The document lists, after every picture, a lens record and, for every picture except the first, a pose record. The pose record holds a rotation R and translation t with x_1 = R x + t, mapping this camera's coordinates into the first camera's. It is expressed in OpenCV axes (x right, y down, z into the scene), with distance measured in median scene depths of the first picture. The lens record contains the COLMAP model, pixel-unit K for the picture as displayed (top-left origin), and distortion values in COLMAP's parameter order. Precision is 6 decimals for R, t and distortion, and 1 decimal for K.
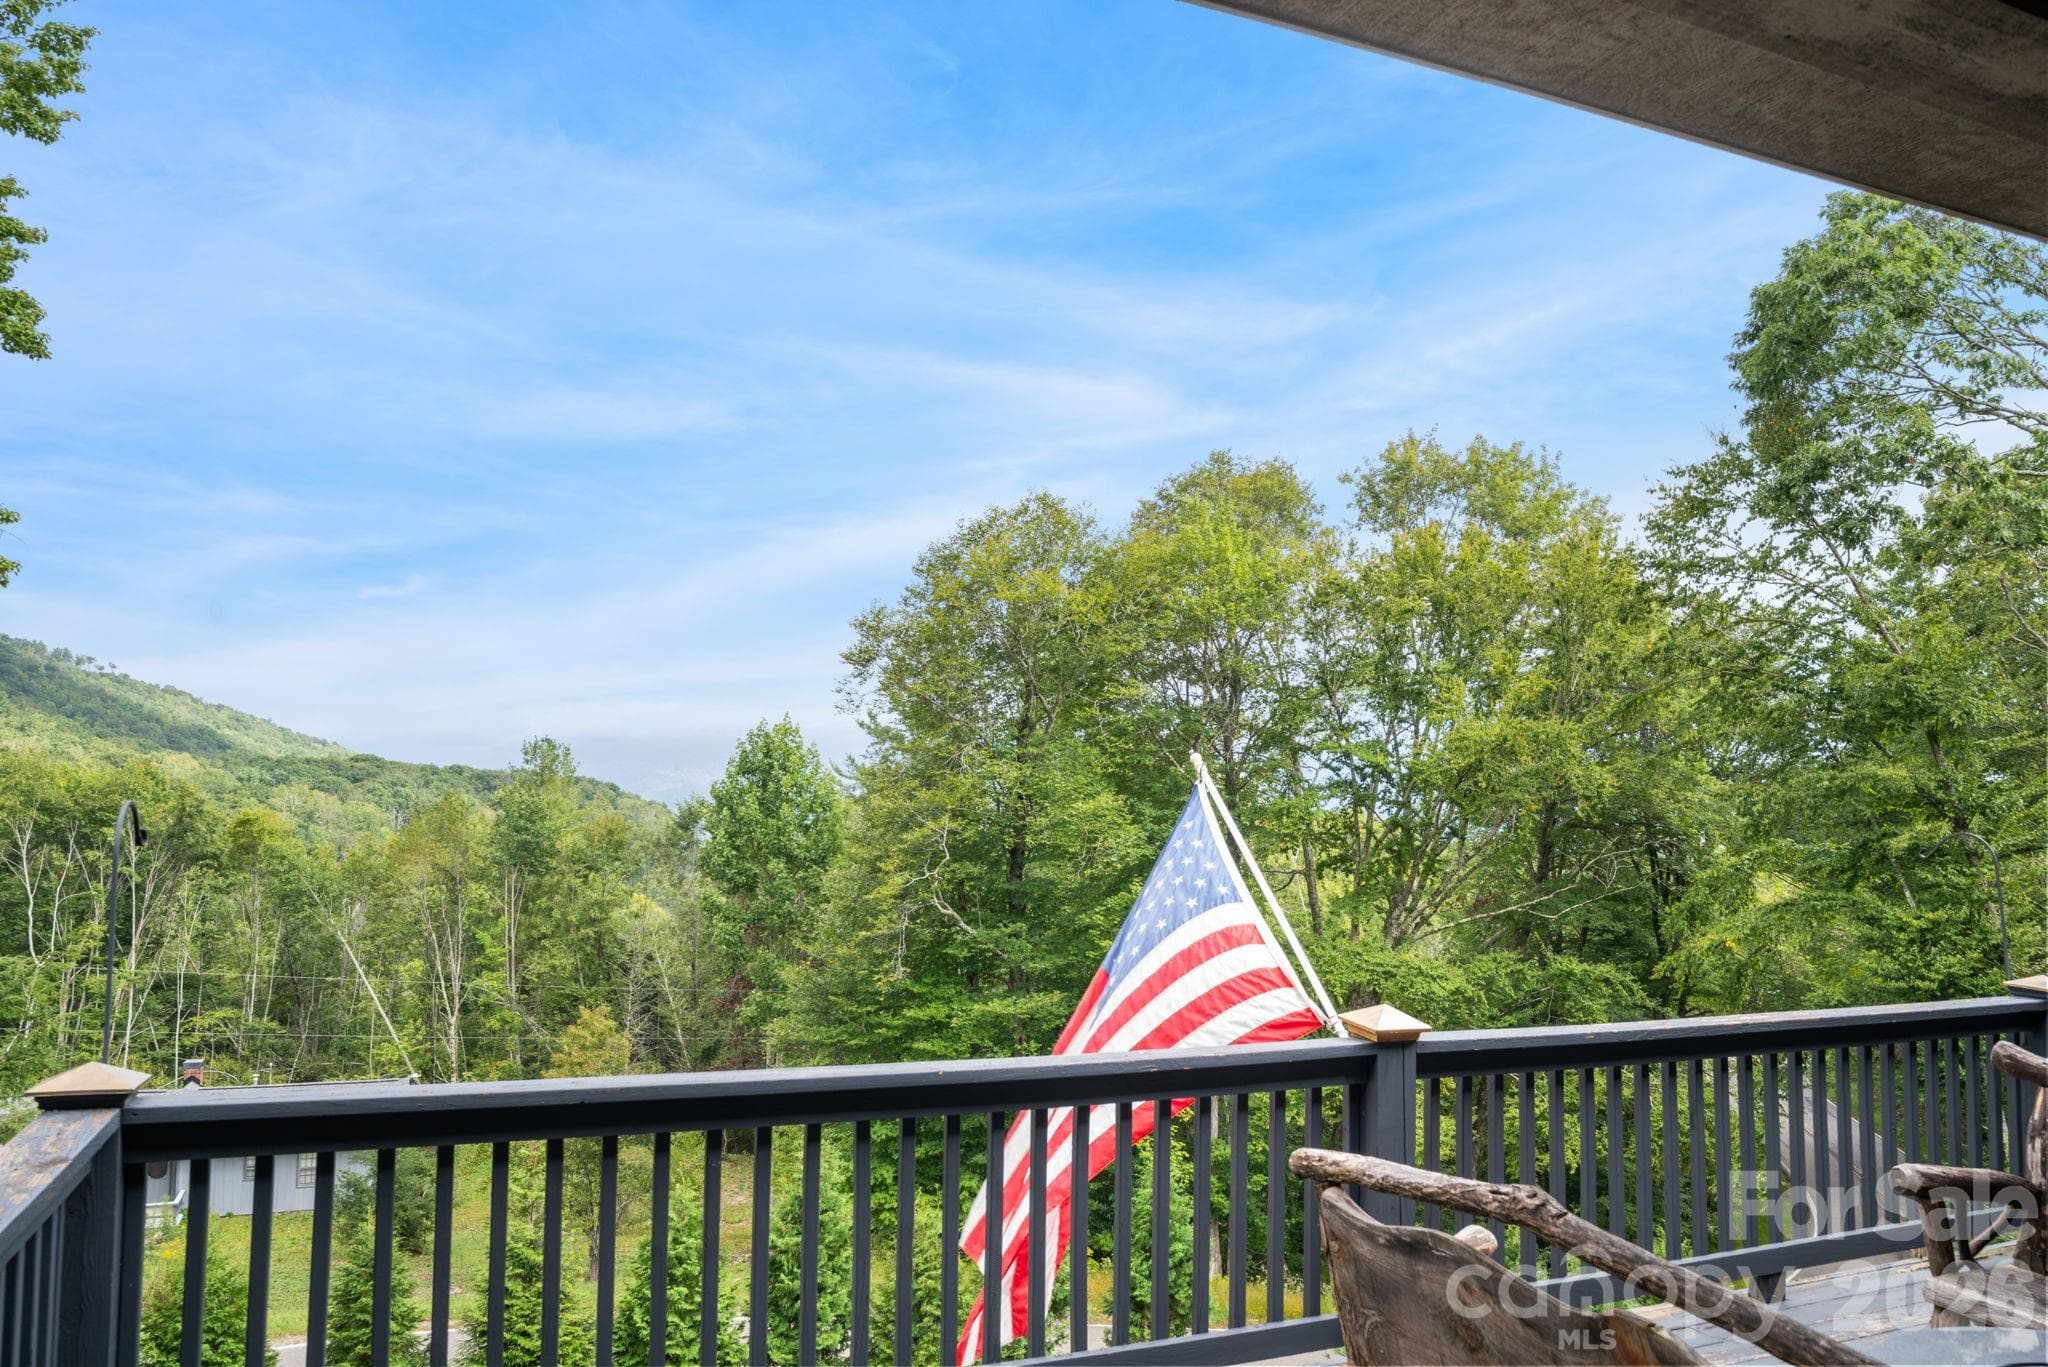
lens RADIAL K [[1372.6, 0, 1077.5], [0, 1372.6, 680.5], [0, 0, 1]] dist [-0.079090, 0.040259]
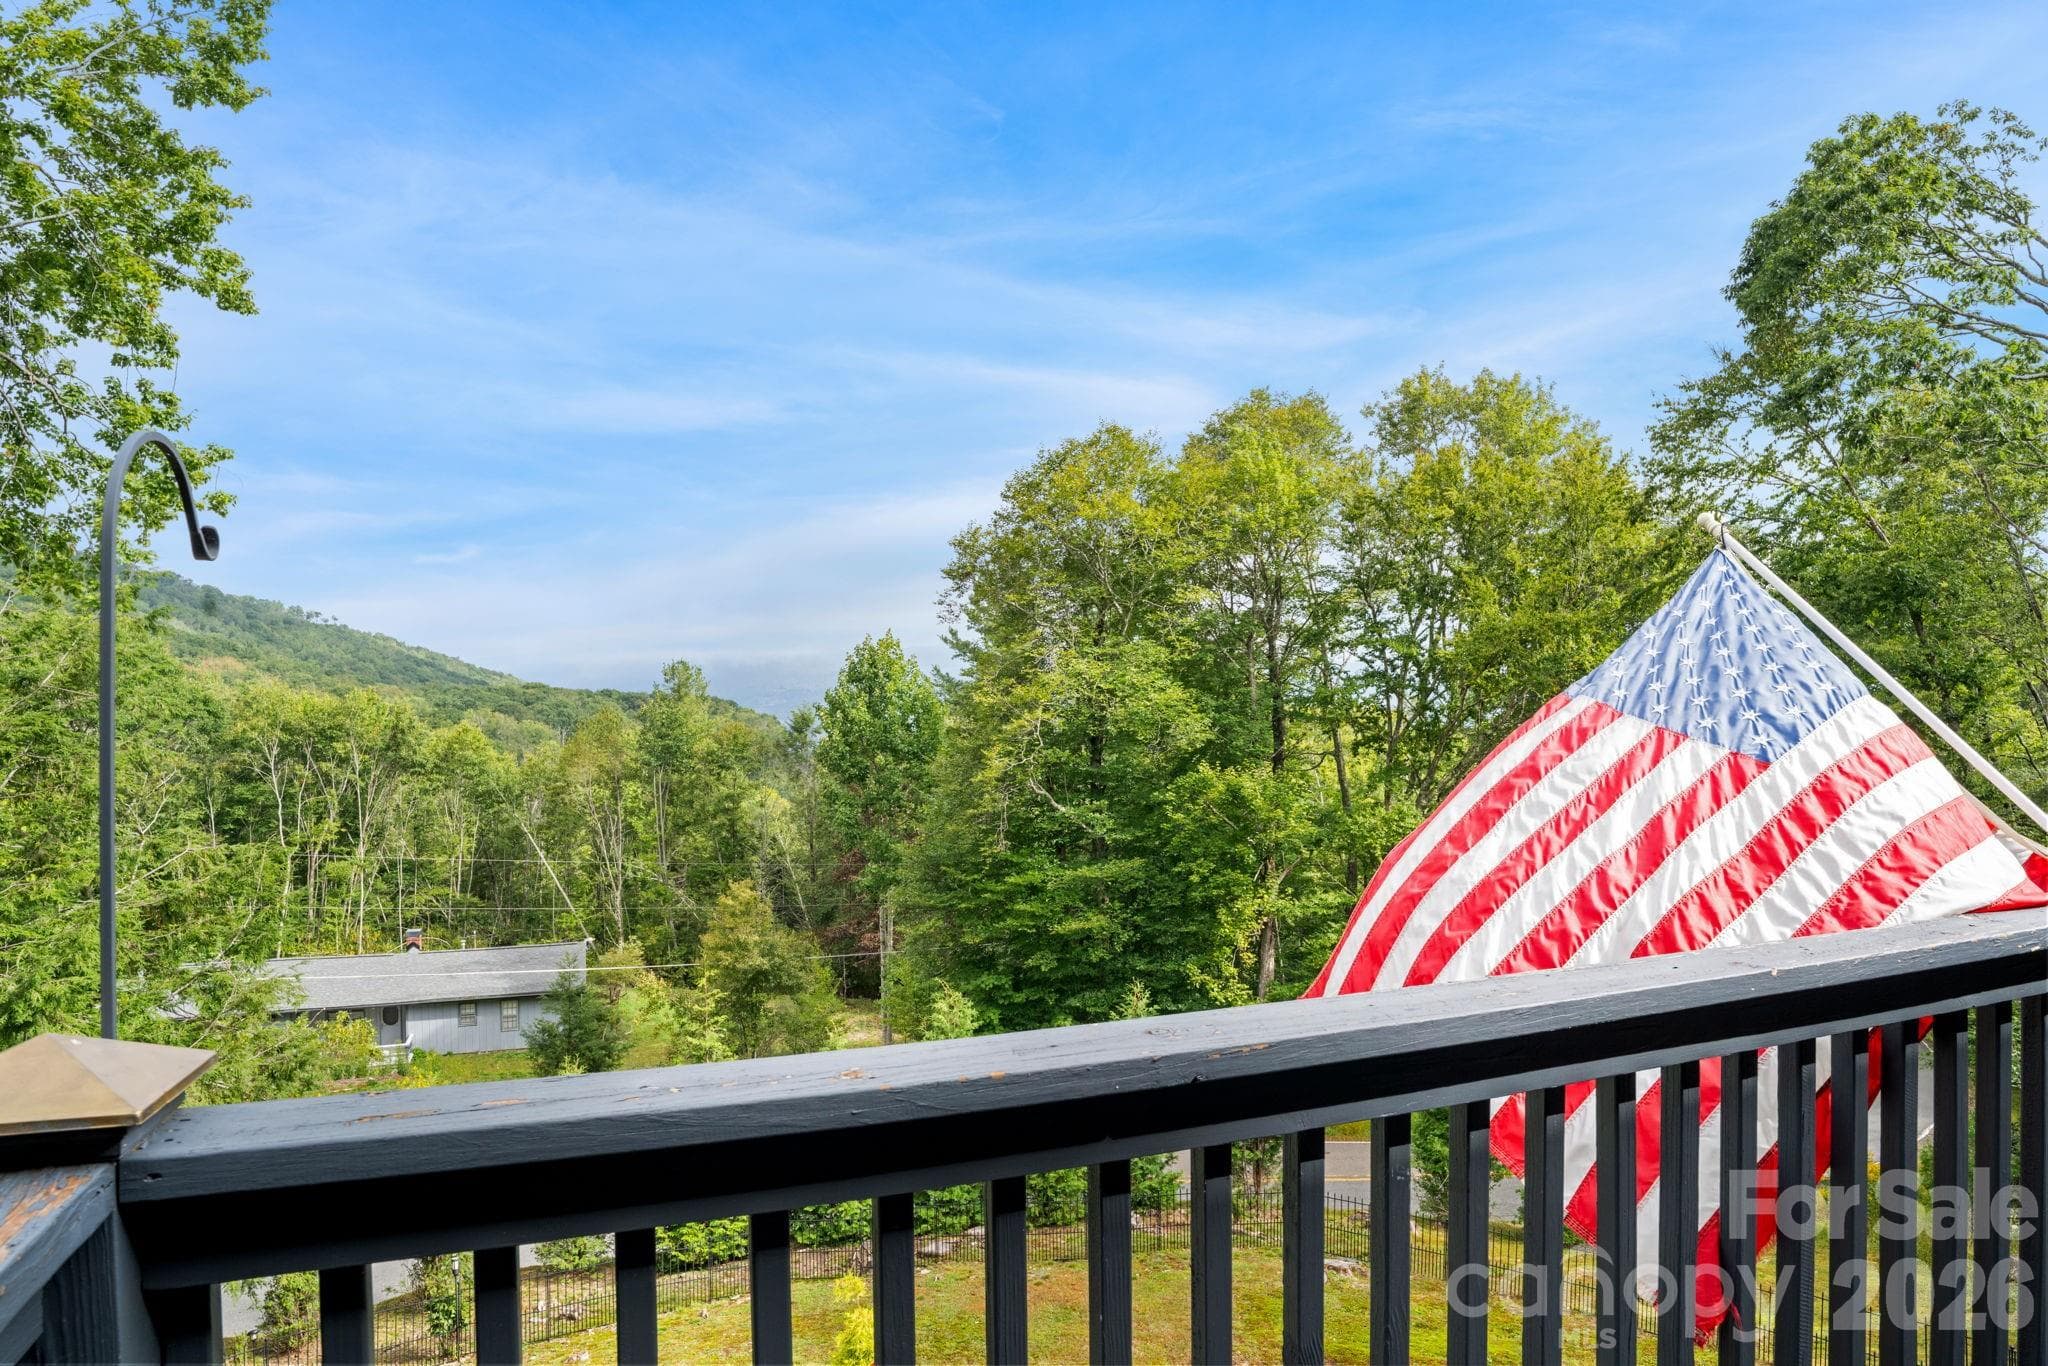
lens RADIAL K [[1058.5, 0, 1031.3], [0, 1058.5, 691.9], [0, 0, 1]] dist [-0.086046, 0.015977]
pose [[0.998994, -0.025428, -0.036946, -0.061326], [0.027786, 0.997513, 0.064781, 0.023971], [0.035207, -0.065743, 0.997215, 0.104124]]
